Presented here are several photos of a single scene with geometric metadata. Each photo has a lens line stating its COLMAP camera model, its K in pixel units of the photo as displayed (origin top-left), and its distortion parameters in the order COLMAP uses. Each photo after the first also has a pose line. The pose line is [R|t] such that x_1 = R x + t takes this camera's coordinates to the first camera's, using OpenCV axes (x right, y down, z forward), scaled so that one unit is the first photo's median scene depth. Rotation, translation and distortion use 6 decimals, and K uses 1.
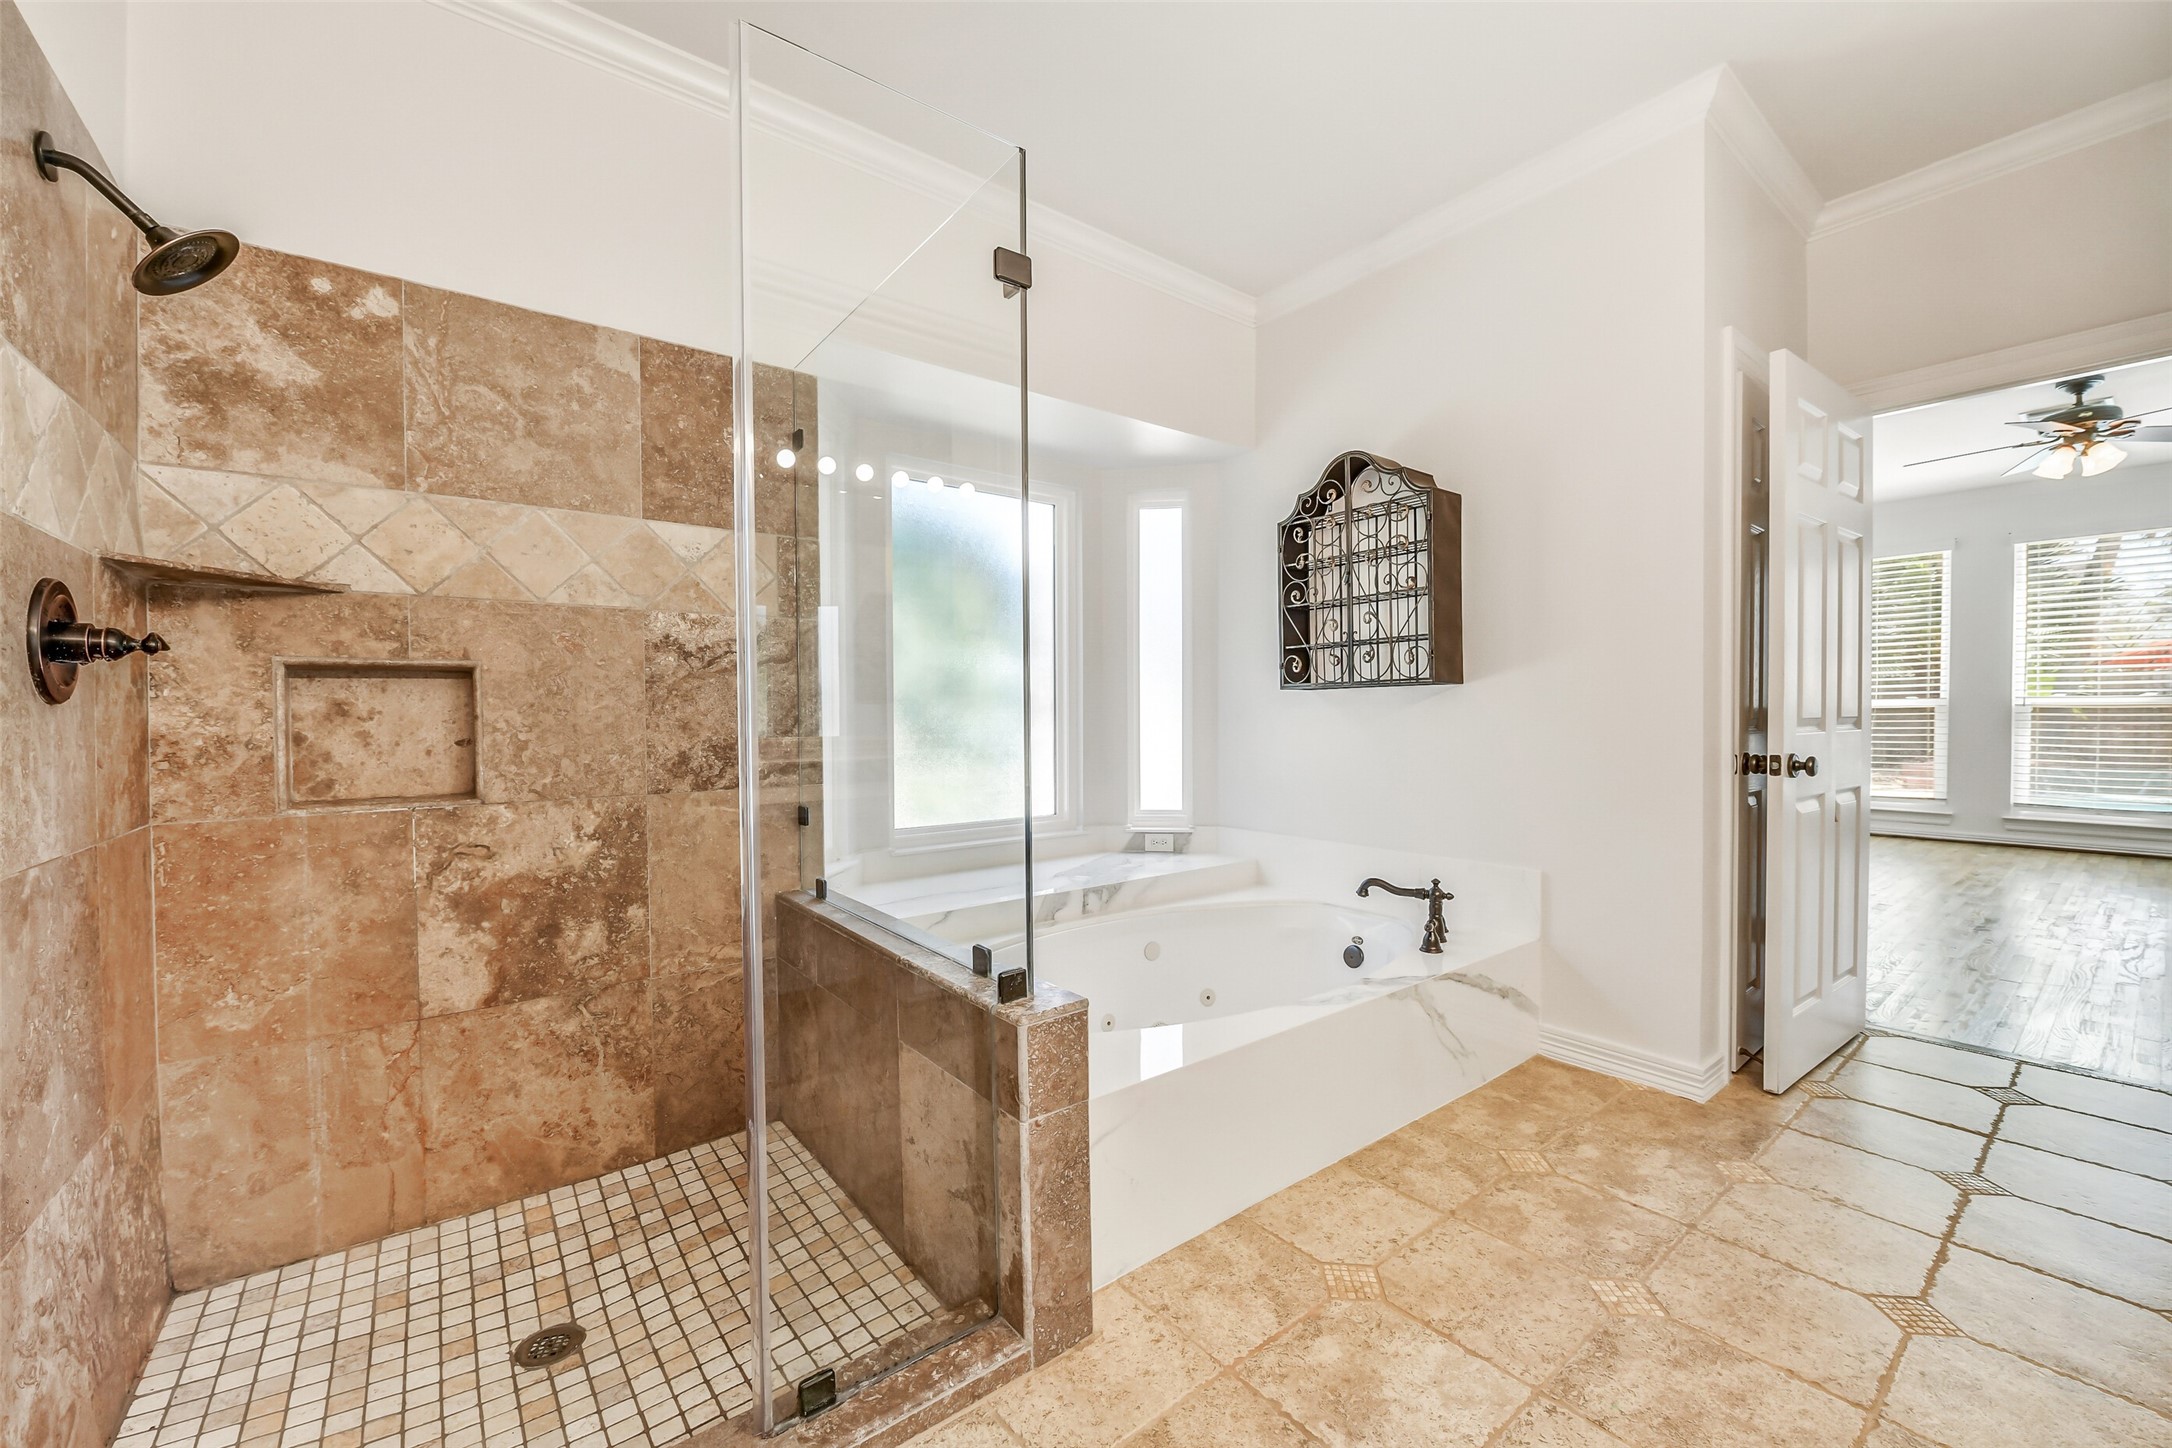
lens RADIAL K [[860.0, 0, 1086.0], [0, 860.0, 724.0], [0, 0, 1]] dist [-0.009240, -0.000186]
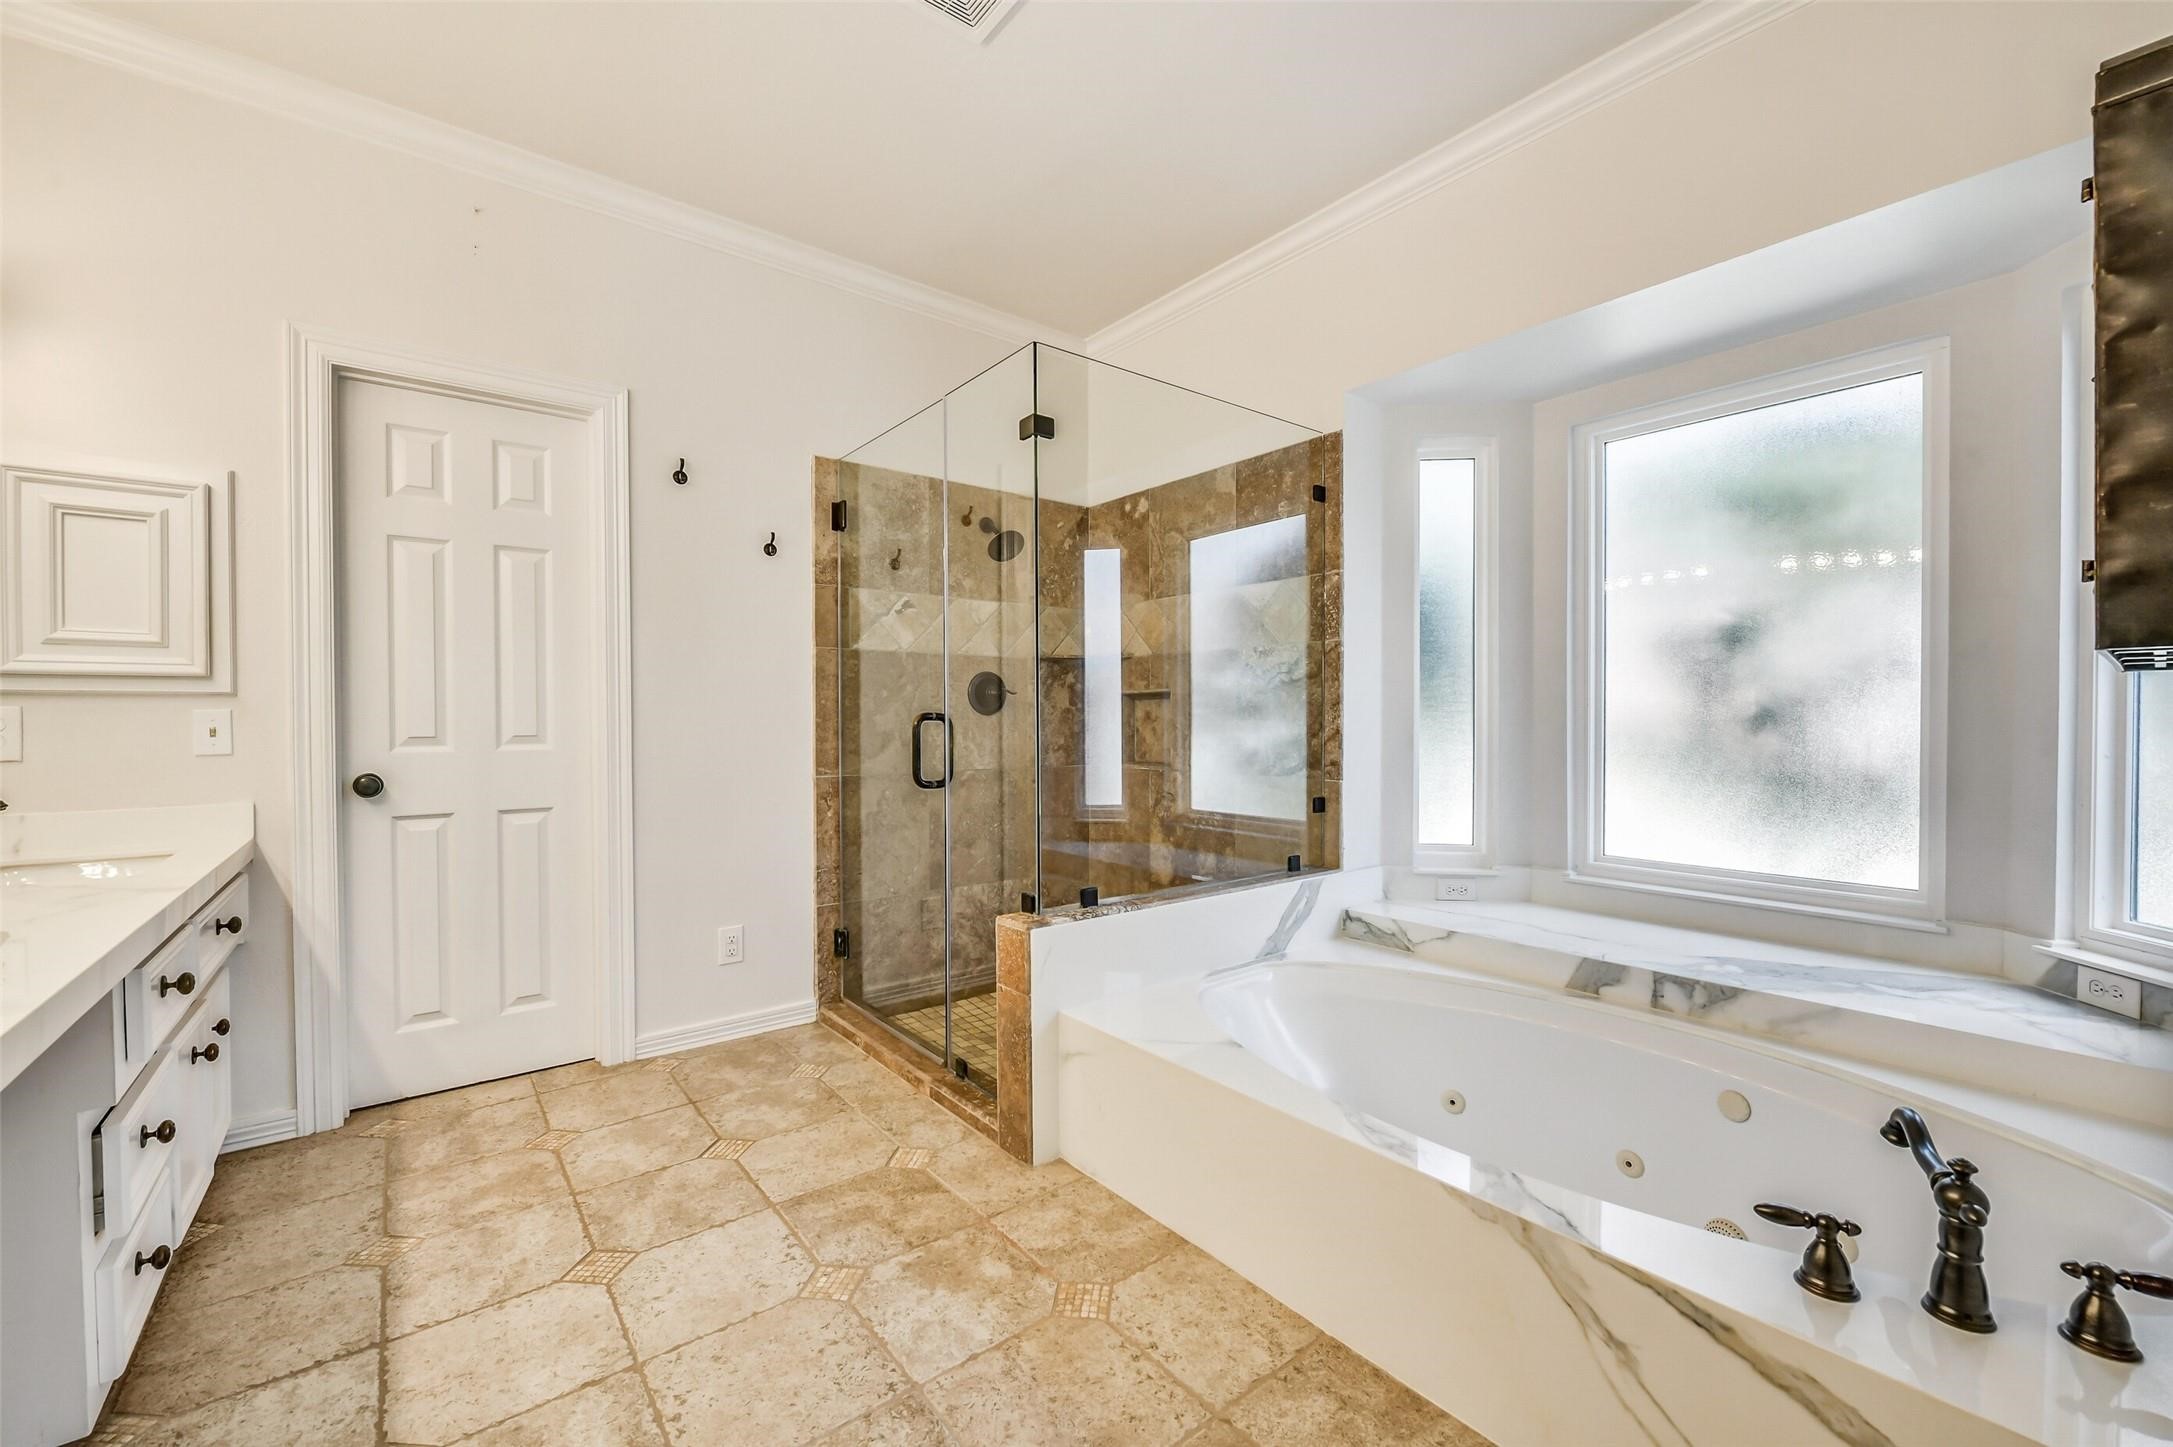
lens RADIAL K [[854.4, 0, 1086.5], [0, 854.4, 723.5], [0, 0, 1]] dist [-0.002304, -0.000123]
pose [[0.018756, 0.015749, -0.999700, 1.084308], [-0.010196, 0.999827, 0.015559, -0.028621], [0.999772, 0.009901, 0.018914, 0.821700]]
